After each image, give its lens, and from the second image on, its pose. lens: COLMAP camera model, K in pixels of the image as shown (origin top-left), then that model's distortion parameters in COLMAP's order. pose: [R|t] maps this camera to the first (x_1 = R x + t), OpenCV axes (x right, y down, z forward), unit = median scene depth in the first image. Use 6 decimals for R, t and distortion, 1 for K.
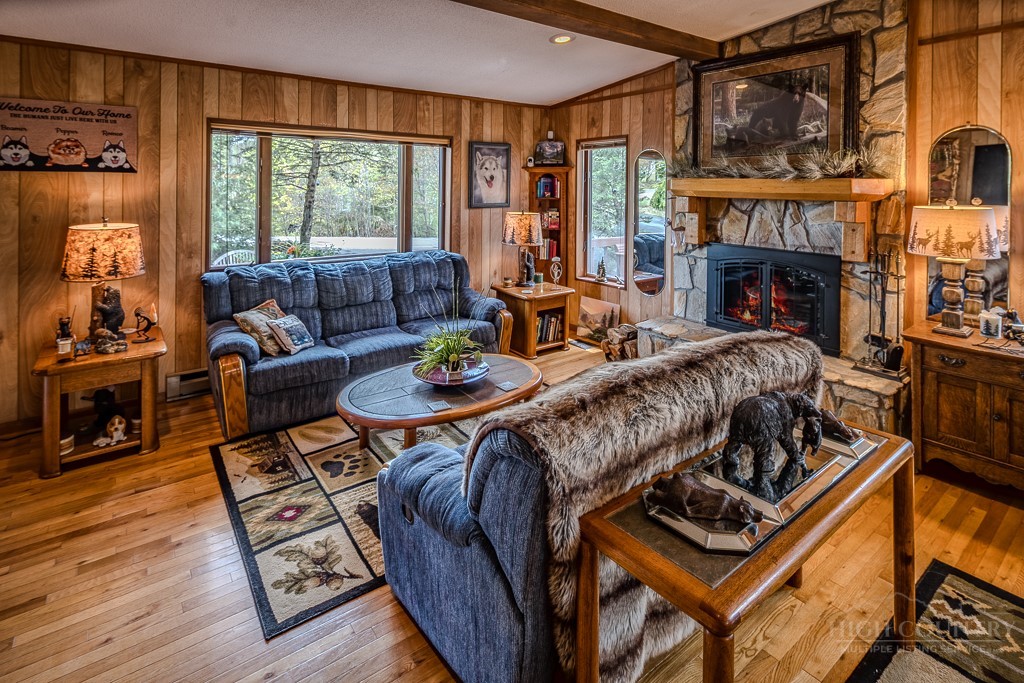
lens RADIAL K [[514.9, 0, 515.2], [0, 514.9, 188.6], [0, 0, 1]] dist [0.004033, -0.003707]
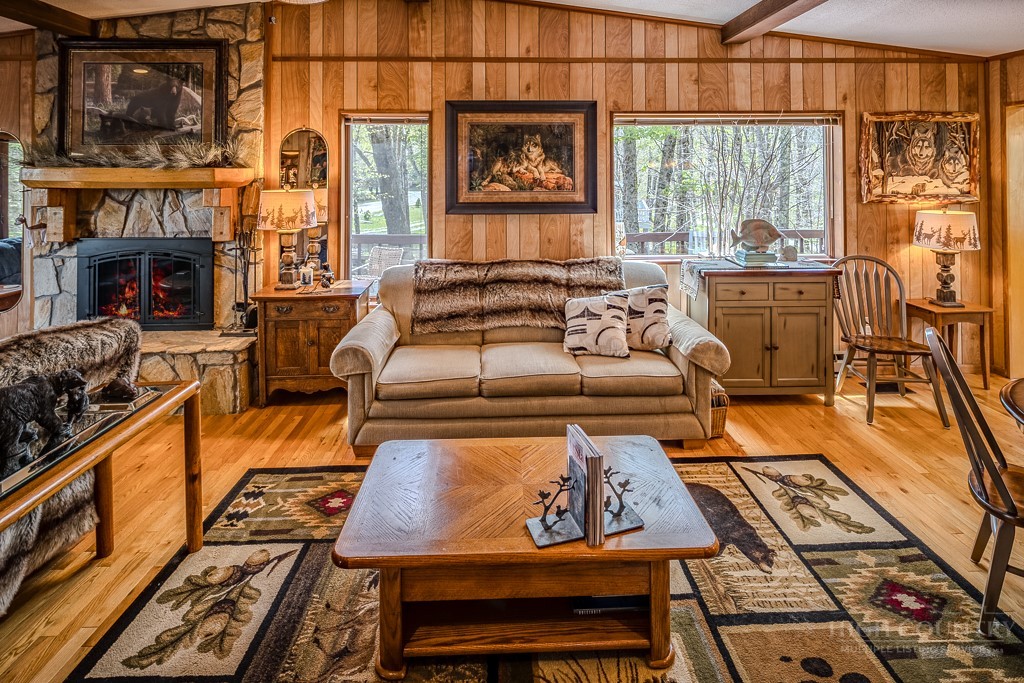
lens RADIAL K [[514.9, 0, 524.3], [0, 514.9, 171.3], [0, 0, 1]] dist [0.004033, -0.003707]
pose [[0.580203, -0.002119, 0.814469, 0.119692], [0.012372, 0.999904, -0.006212, 0.002966], [-0.814378, 0.013681, 0.580173, -0.201521]]
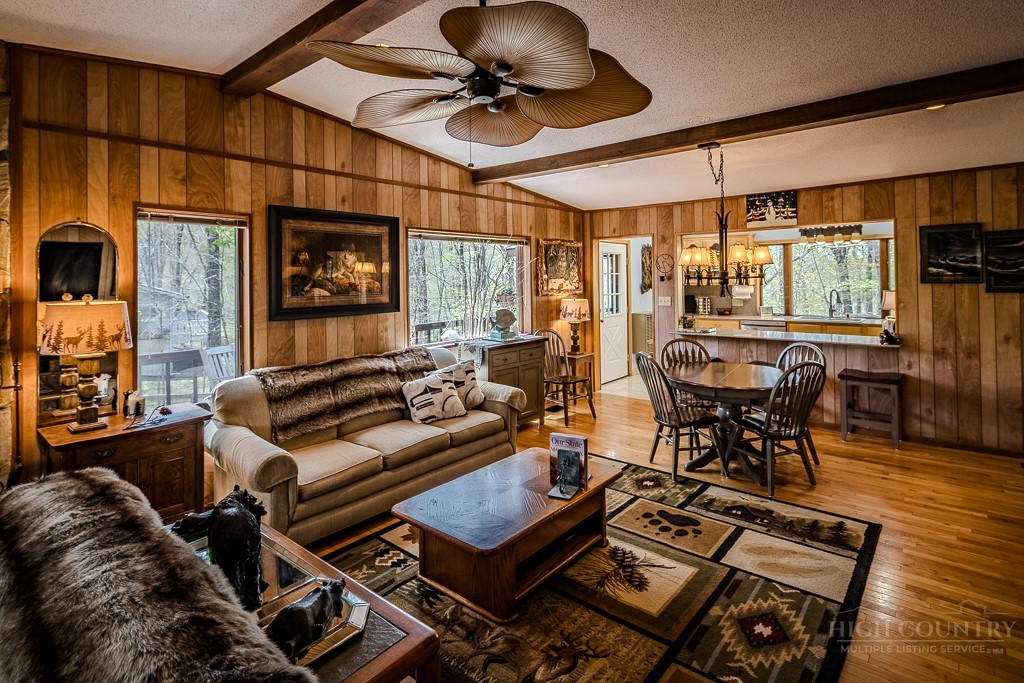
lens RADIAL K [[514.9, 0, 520.1], [0, 514.9, 271.0], [0, 0, 1]] dist [0.004033, -0.003707]
pose [[-0.221022, 0.003135, 0.975264, -0.273541], [0.012652, 0.999920, -0.000347, -0.012958], [-0.975187, 0.012263, -0.221044, 0.342922]]
